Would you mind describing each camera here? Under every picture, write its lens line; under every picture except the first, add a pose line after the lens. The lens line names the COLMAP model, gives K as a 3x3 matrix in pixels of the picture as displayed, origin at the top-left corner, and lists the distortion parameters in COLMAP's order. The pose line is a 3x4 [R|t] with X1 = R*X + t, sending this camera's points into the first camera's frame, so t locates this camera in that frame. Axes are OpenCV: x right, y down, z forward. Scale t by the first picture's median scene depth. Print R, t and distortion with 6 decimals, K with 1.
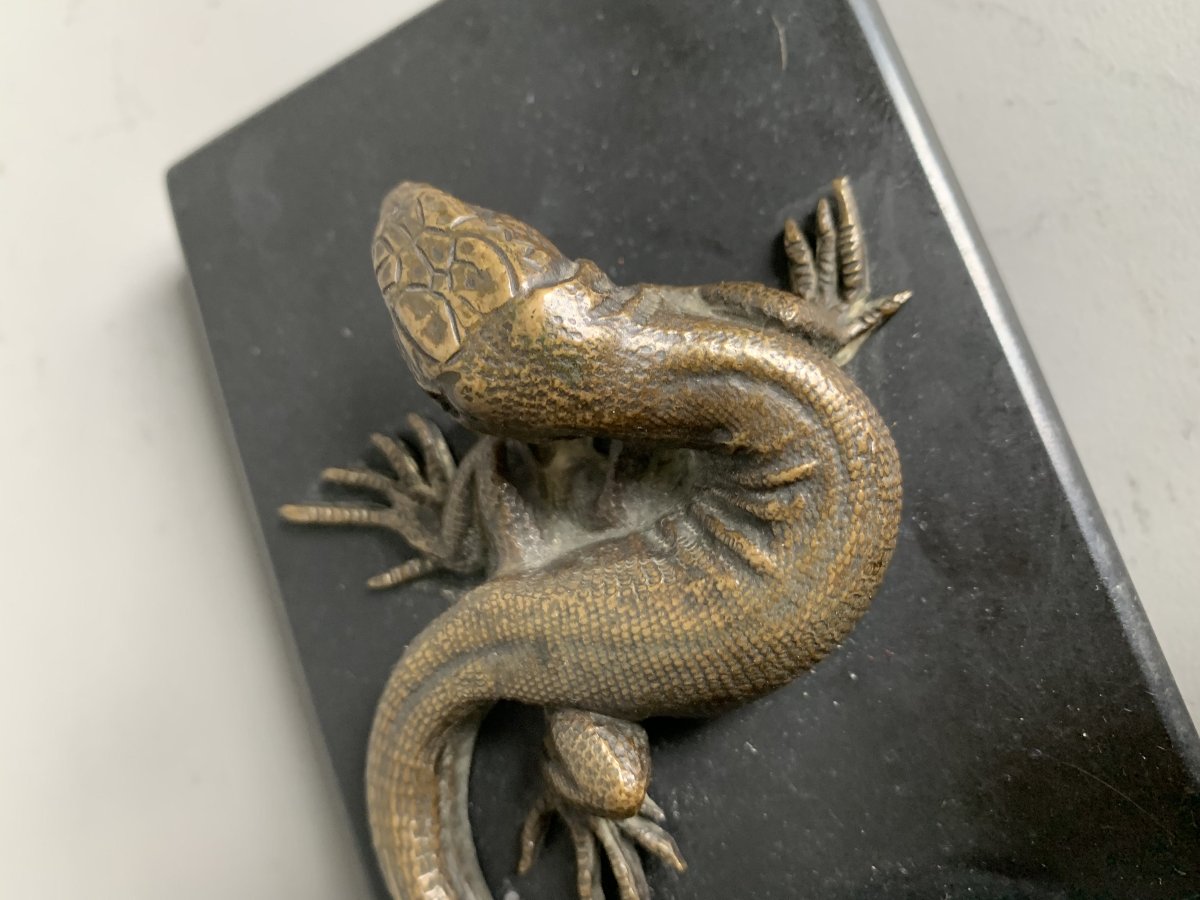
lens RADIAL K [[1023.4, 0, 604.0], [0, 1023.4, 428.6], [0, 0, 1]] dist [0.028408, -0.114453]
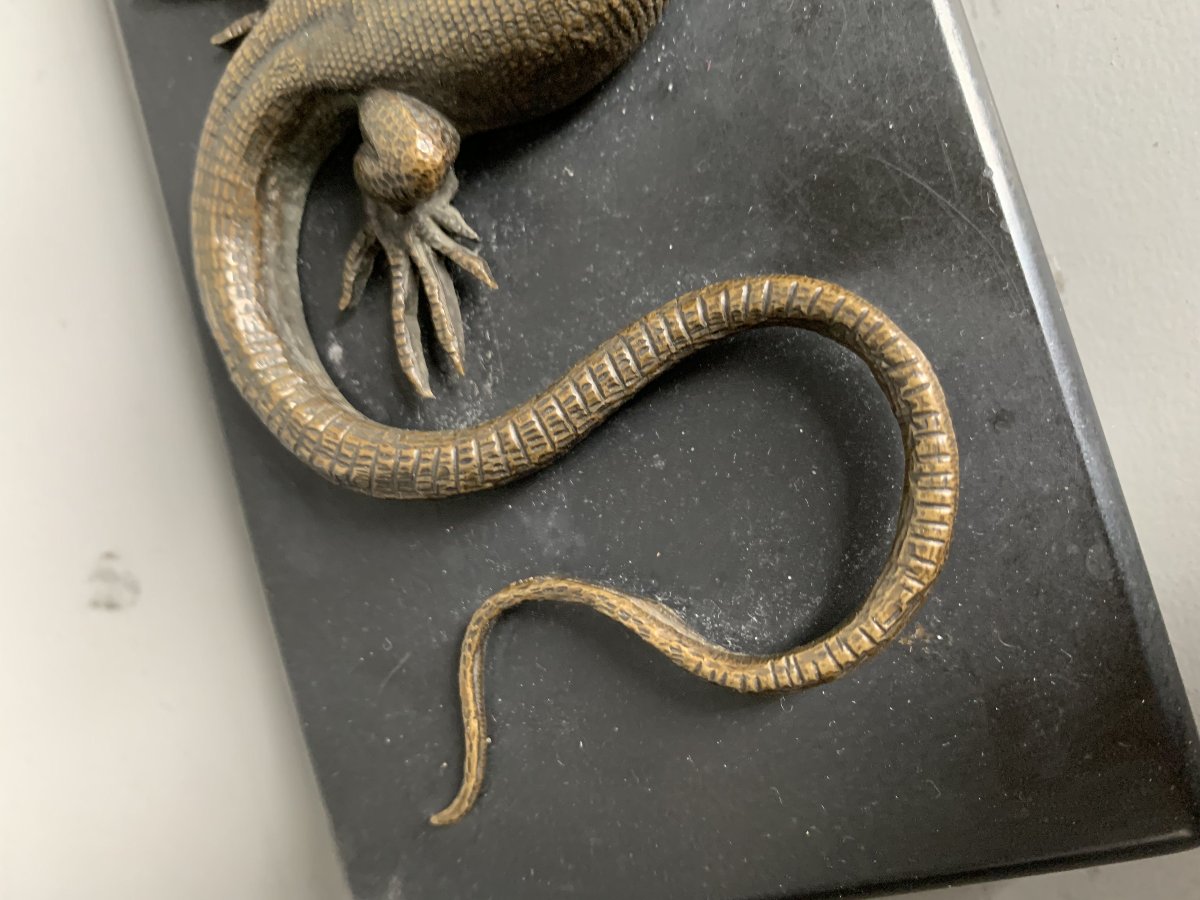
lens RADIAL K [[1041.3, 0, 600.0], [0, 1041.3, 450.0], [0, 0, 1]] dist [0.007823, -0.119593]
pose [[0.998365, 0.056885, -0.005668, 0.204031], [-0.056227, 0.995015, 0.082359, 0.518583], [0.010324, -0.081906, 0.996587, -0.026630]]
